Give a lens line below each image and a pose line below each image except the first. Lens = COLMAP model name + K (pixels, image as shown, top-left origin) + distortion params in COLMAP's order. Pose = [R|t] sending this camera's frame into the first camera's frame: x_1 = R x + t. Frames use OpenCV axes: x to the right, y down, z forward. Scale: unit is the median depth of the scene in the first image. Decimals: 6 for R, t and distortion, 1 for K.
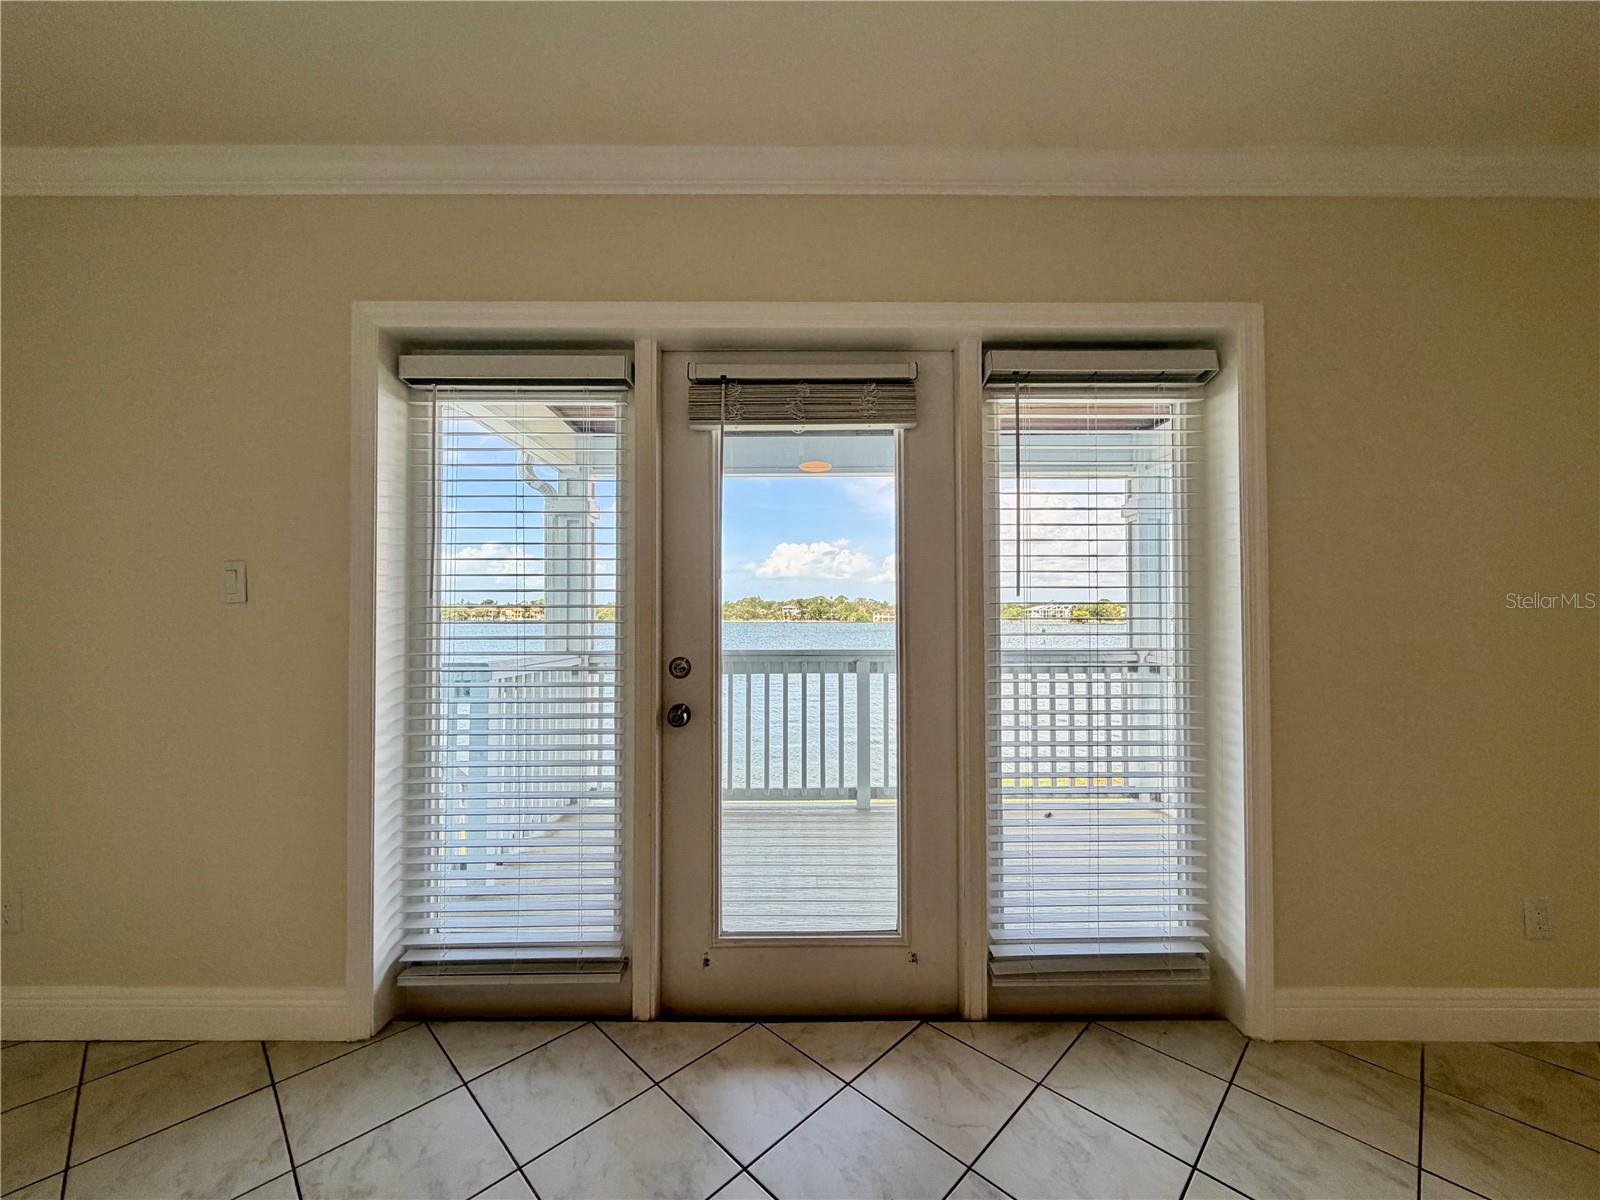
lens RADIAL K [[638.2, 0, 797.2], [0, 638.2, 602.4], [0, 0, 1]] dist [0.000237, 0.000205]
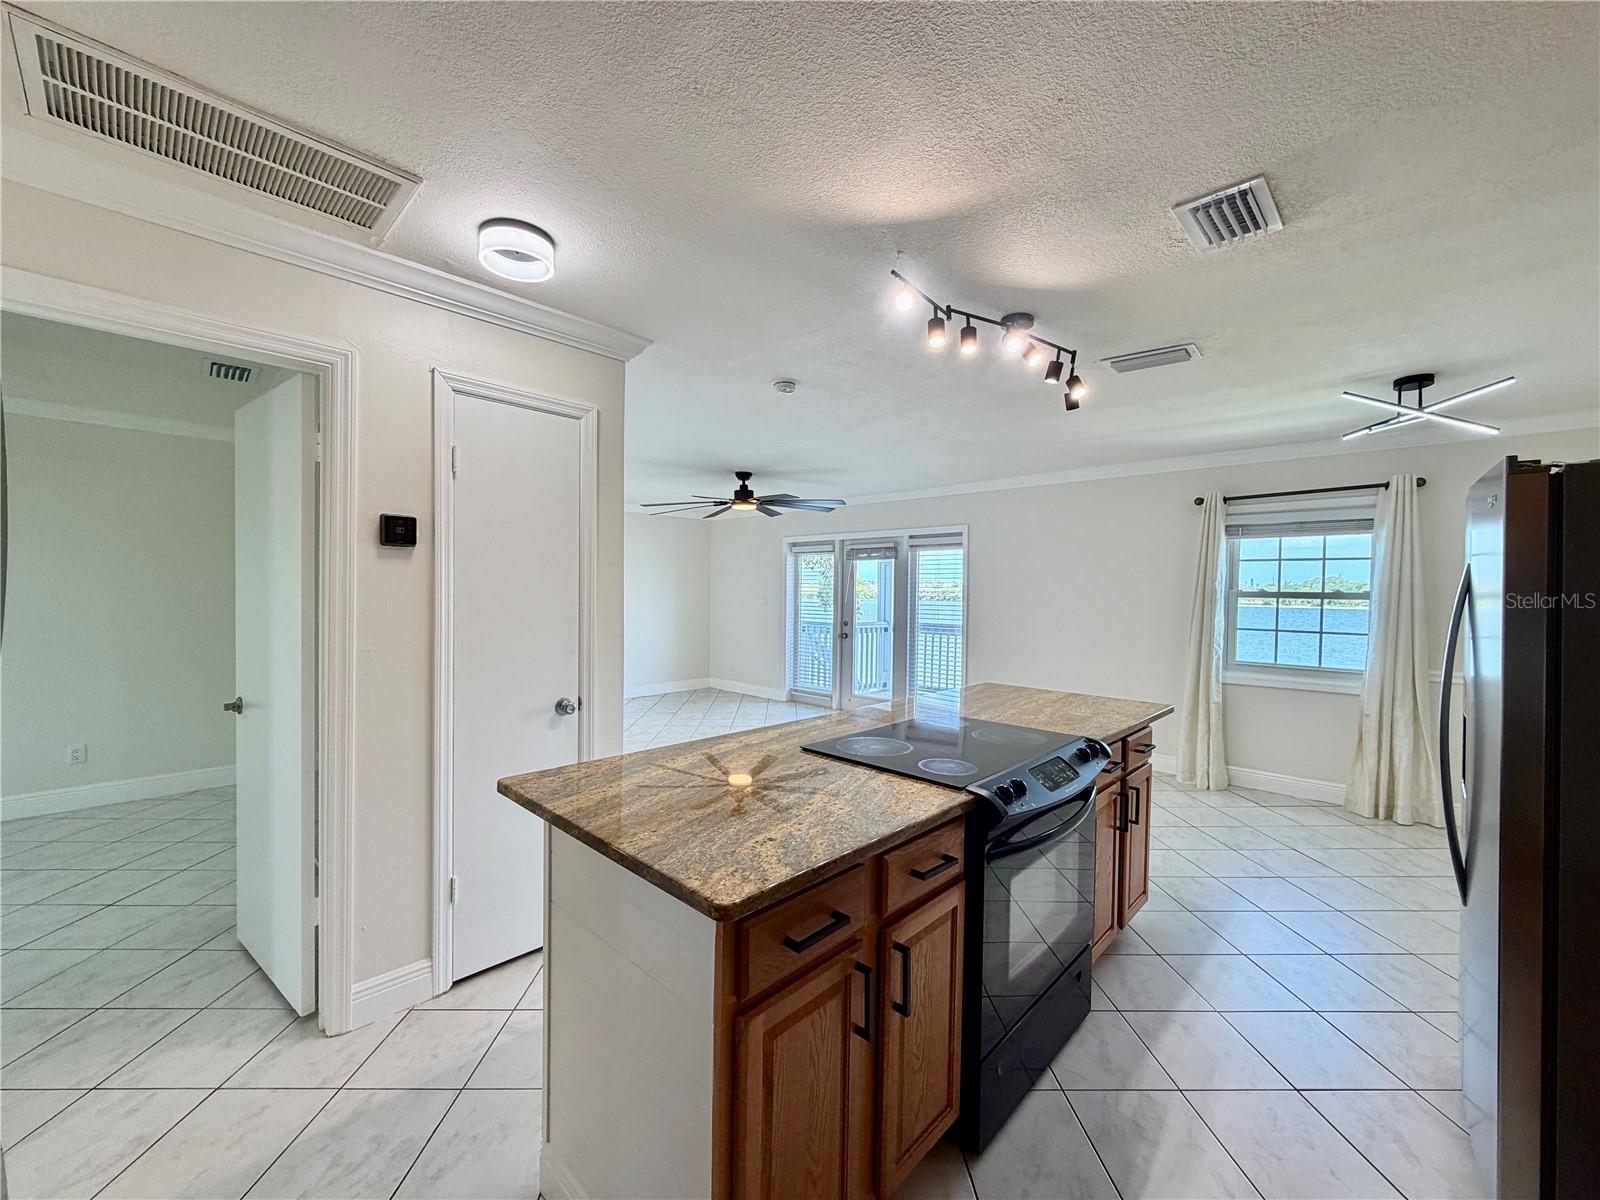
lens RADIAL K [[638.2, 0, 797.2], [0, 638.2, 602.4], [0, 0, 1]] dist [0.000237, 0.000205]
pose [[0.716231, 0.020691, -0.697556, 2.294413], [-0.000264, 0.999568, 0.029379, -0.139446], [0.697863, -0.020858, 0.715928, -1.961145]]
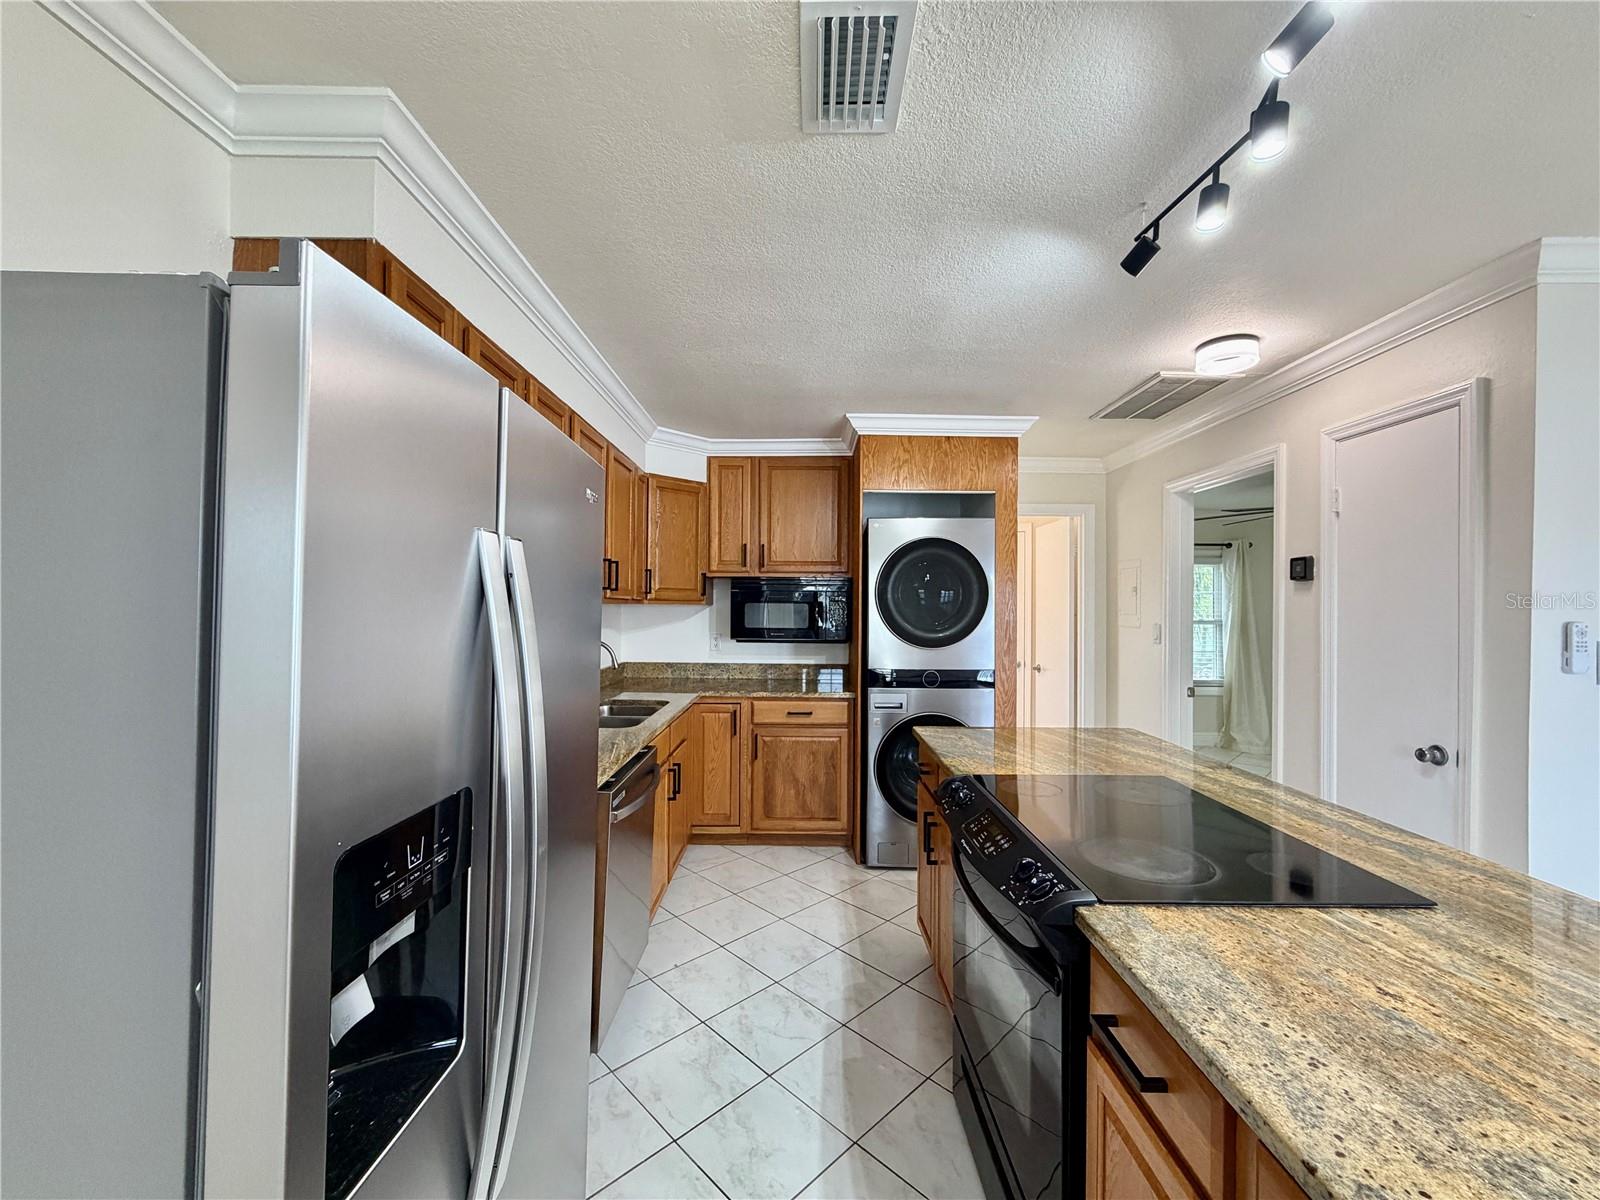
lens RADIAL K [[638.2, 0, 797.2], [0, 638.2, 602.4], [0, 0, 1]] dist [0.000237, 0.000205]
pose [[-0.999852, -0.011036, 0.013235, 2.133001], [-0.011334, 0.999679, -0.022675, -0.112428], [-0.012981, -0.022822, -0.999655, -0.259981]]
